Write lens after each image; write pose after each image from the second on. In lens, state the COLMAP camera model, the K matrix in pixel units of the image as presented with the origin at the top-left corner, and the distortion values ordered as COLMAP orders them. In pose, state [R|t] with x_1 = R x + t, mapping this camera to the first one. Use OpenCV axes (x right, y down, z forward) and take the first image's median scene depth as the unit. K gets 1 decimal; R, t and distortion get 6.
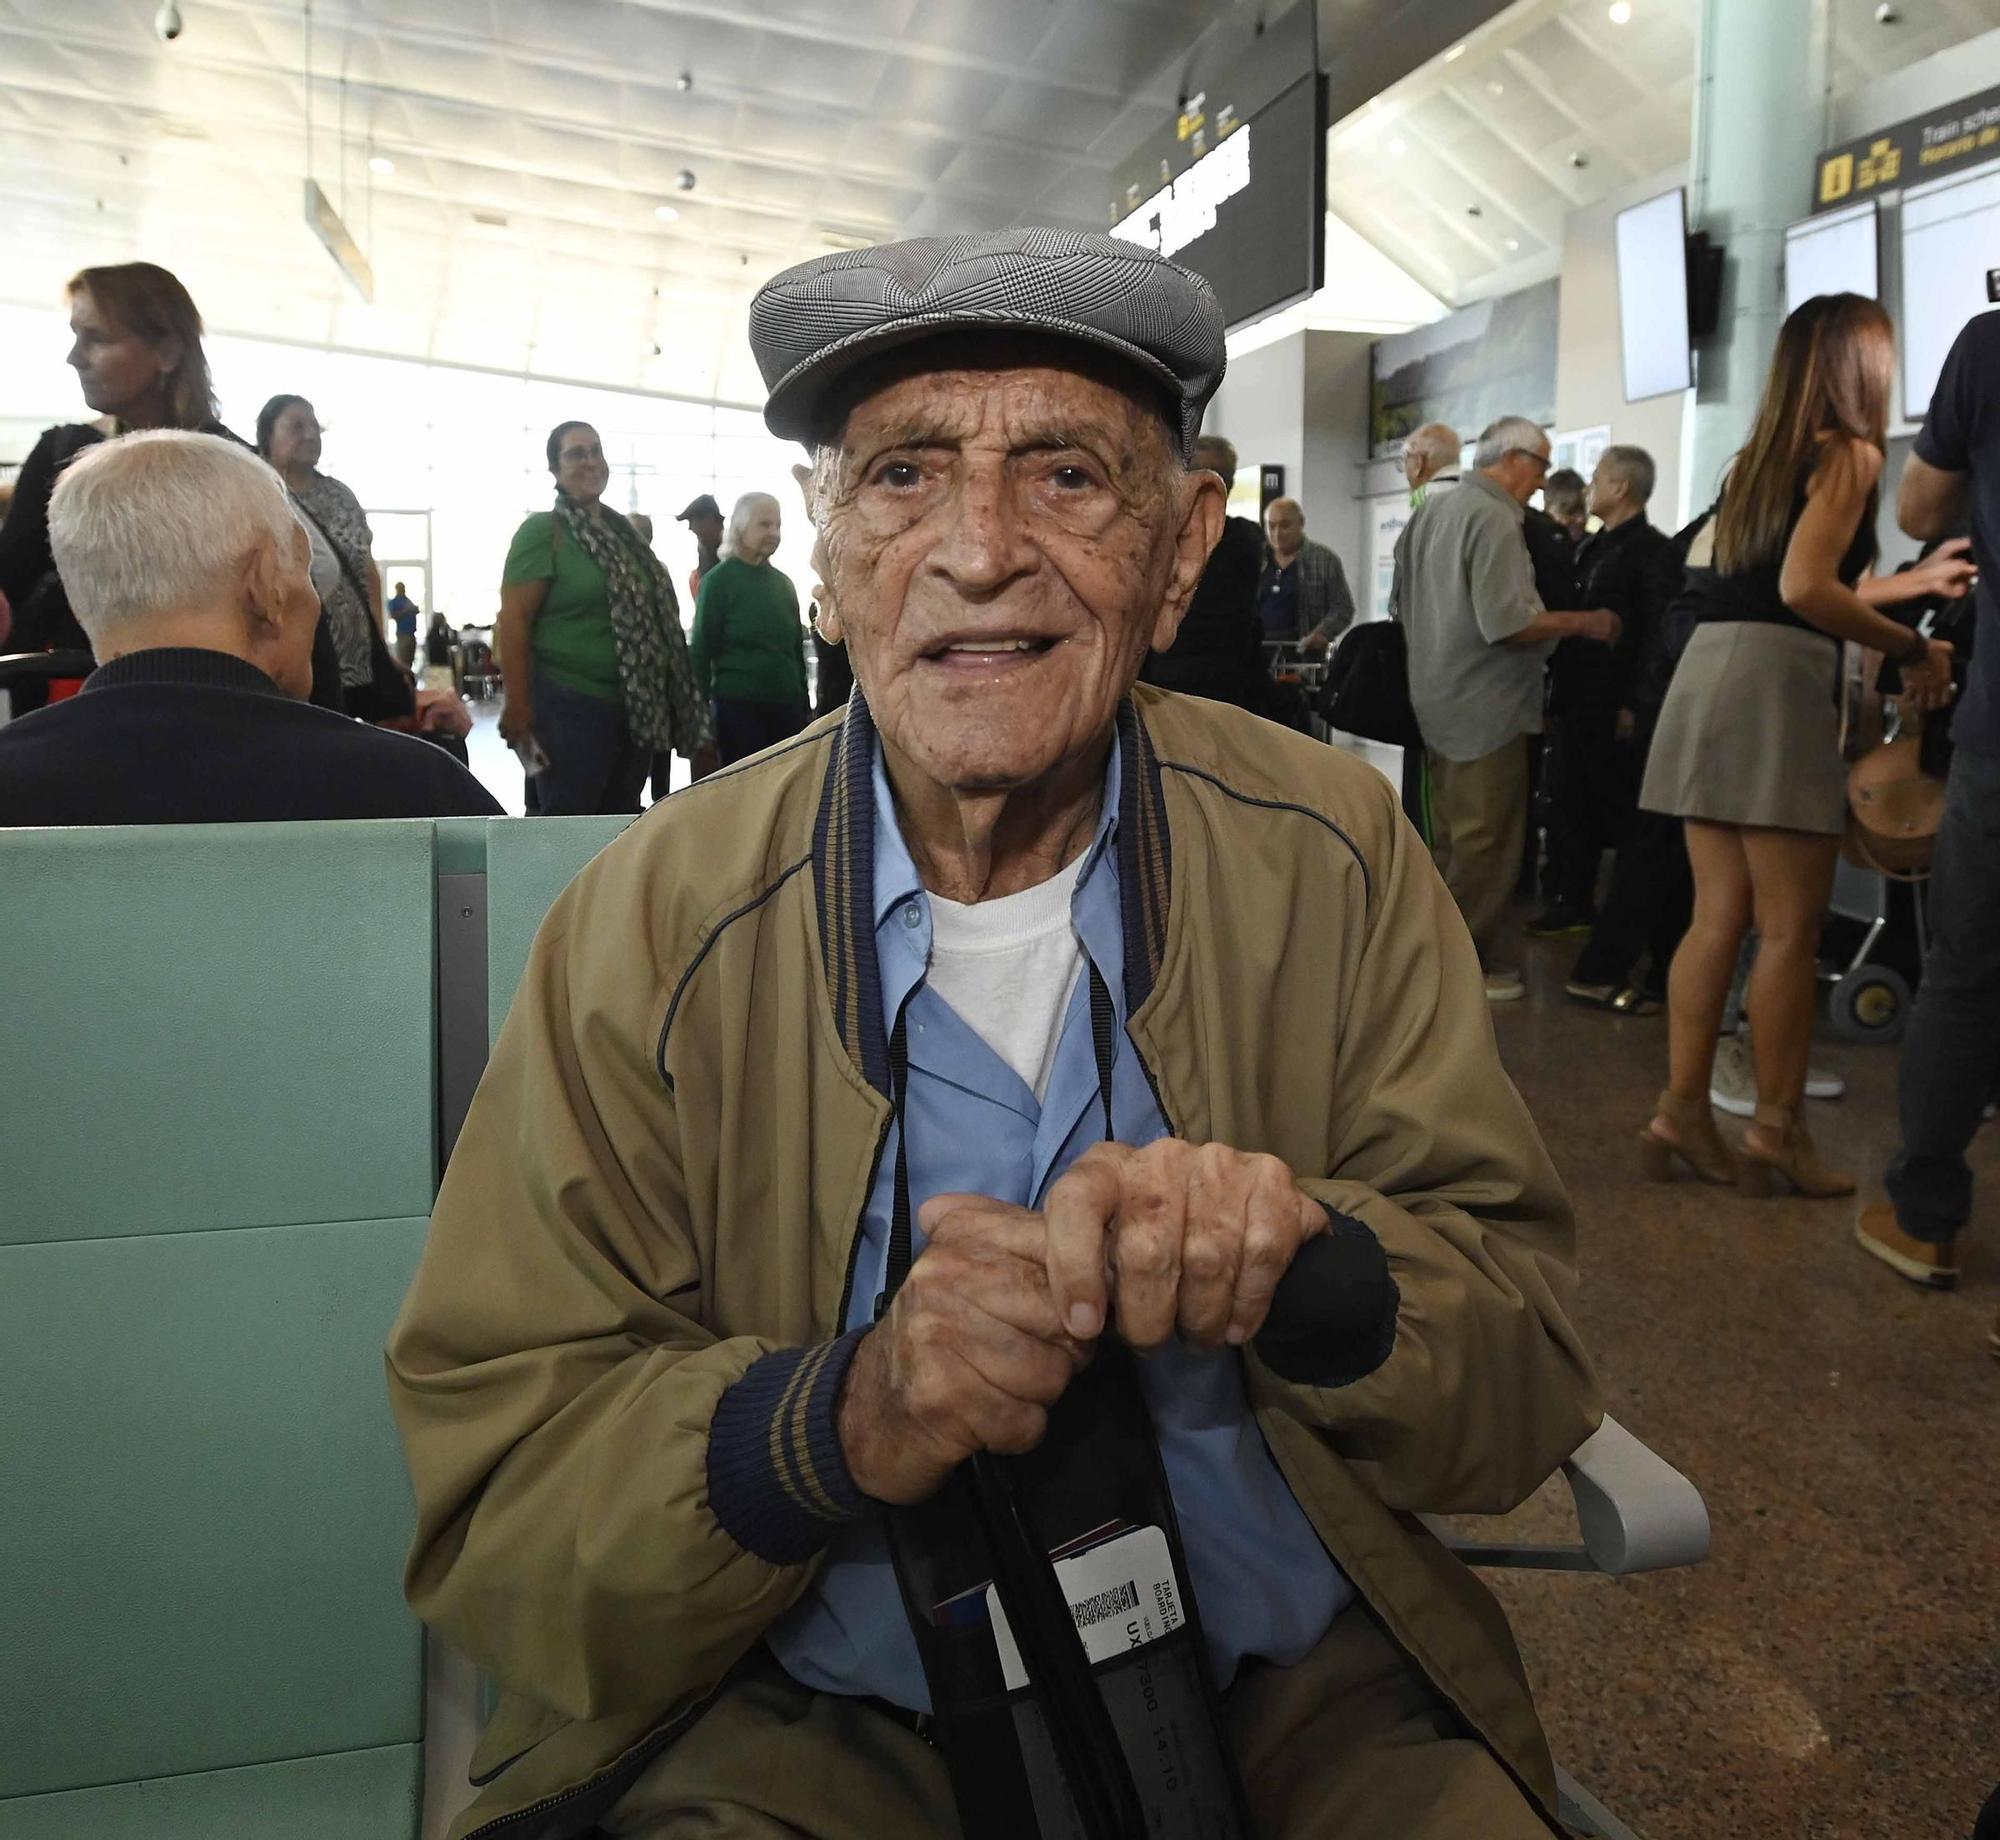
lens RADIAL K [[1635.1, 0, 1012.9], [0, 1635.1, 758.0], [0, 0, 1]] dist [-0.009060, -0.006628]
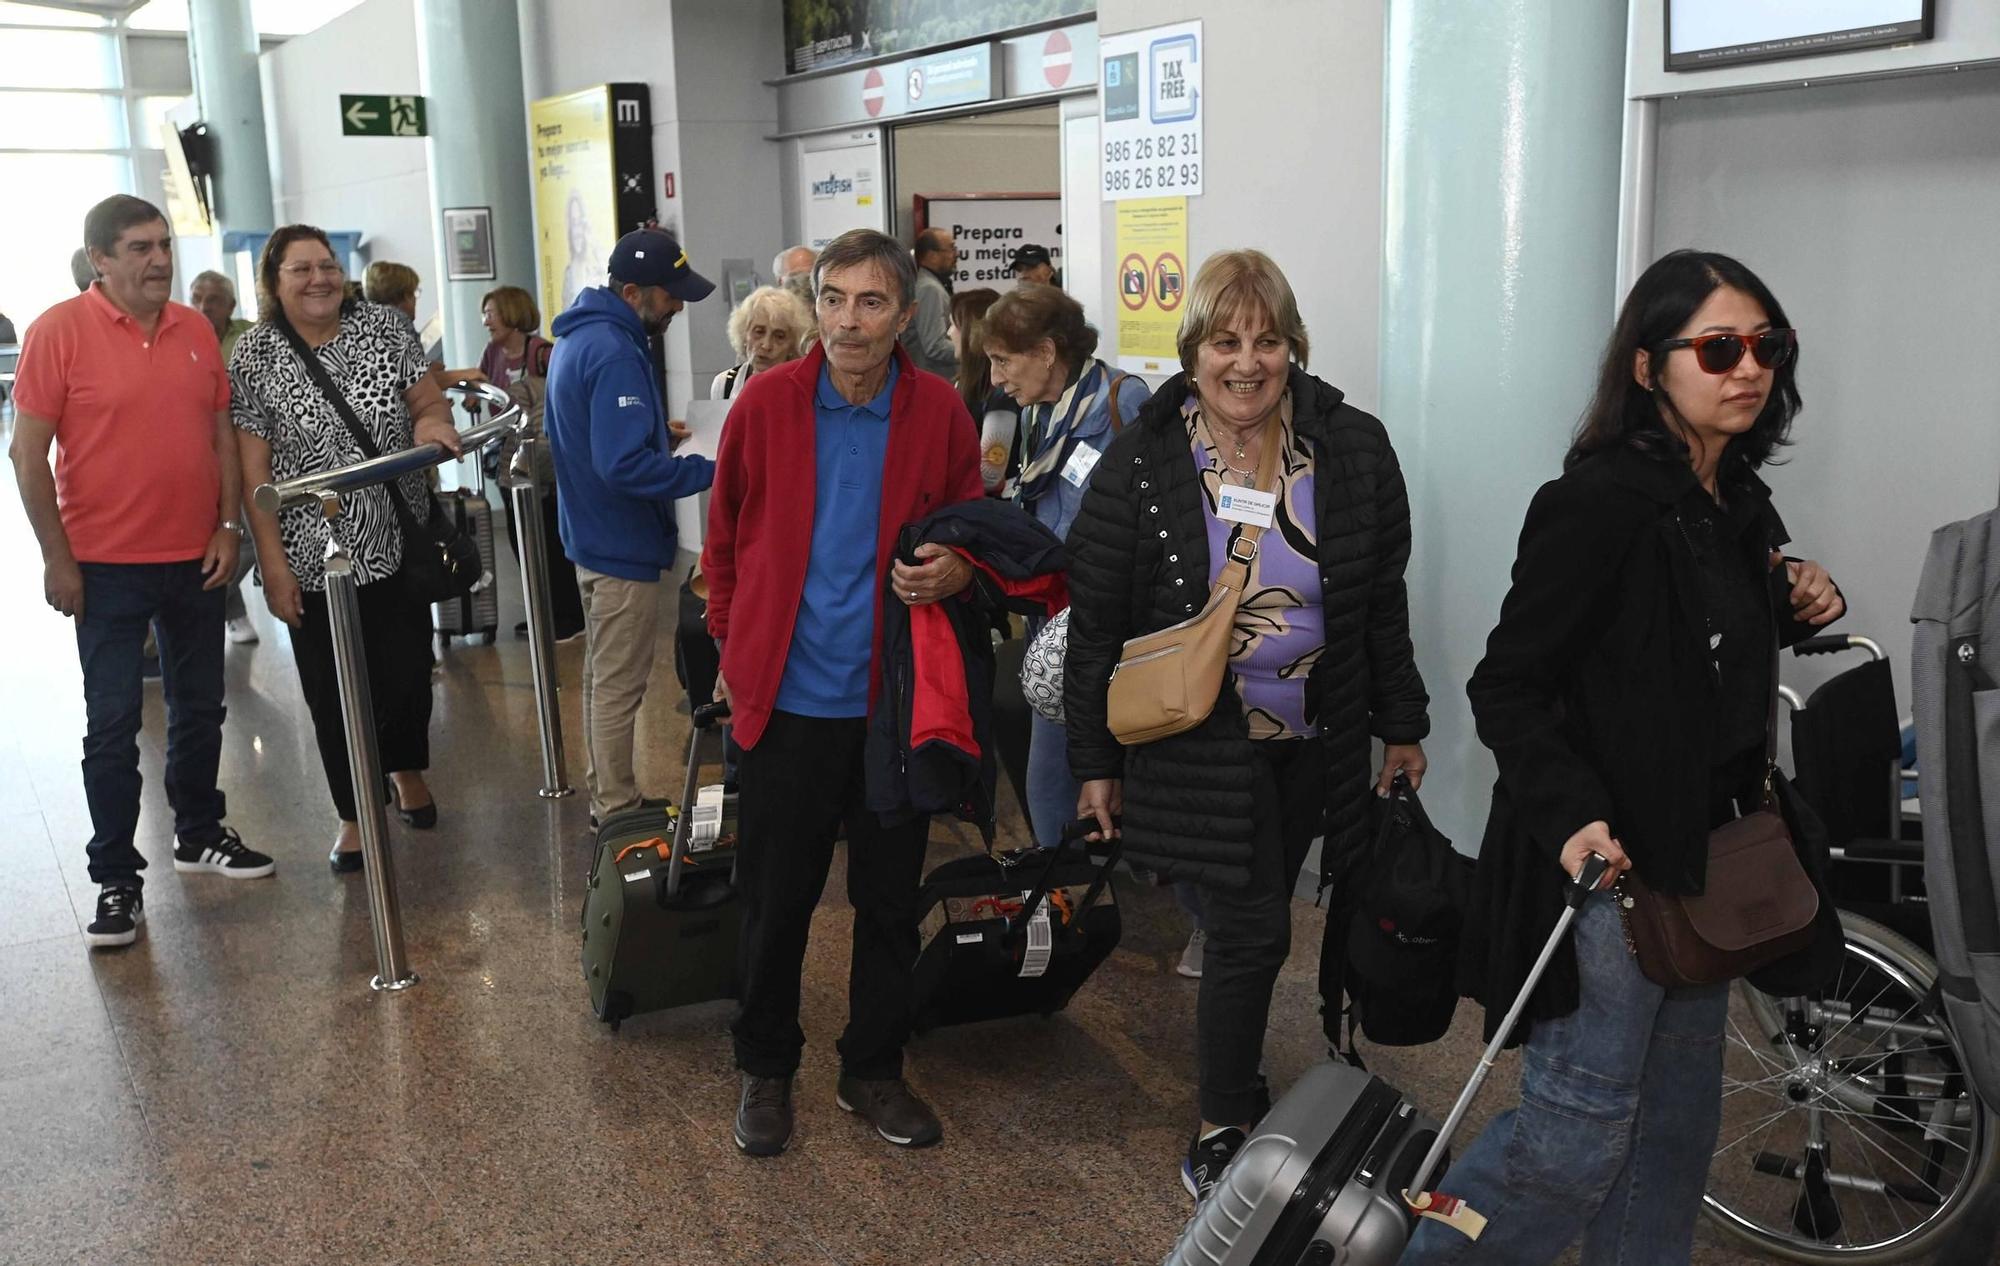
lens RADIAL K [[1940.7, 0, 996.2], [0, 1940.7, 668.0], [0, 0, 1]] dist [0.004880, 0.000000]
pose [[0.959349, -0.088652, 0.267939, 0.087336], [0.053732, 0.989392, 0.134969, -0.063475], [-0.277062, -0.115085, 0.953935, 0.295948]]
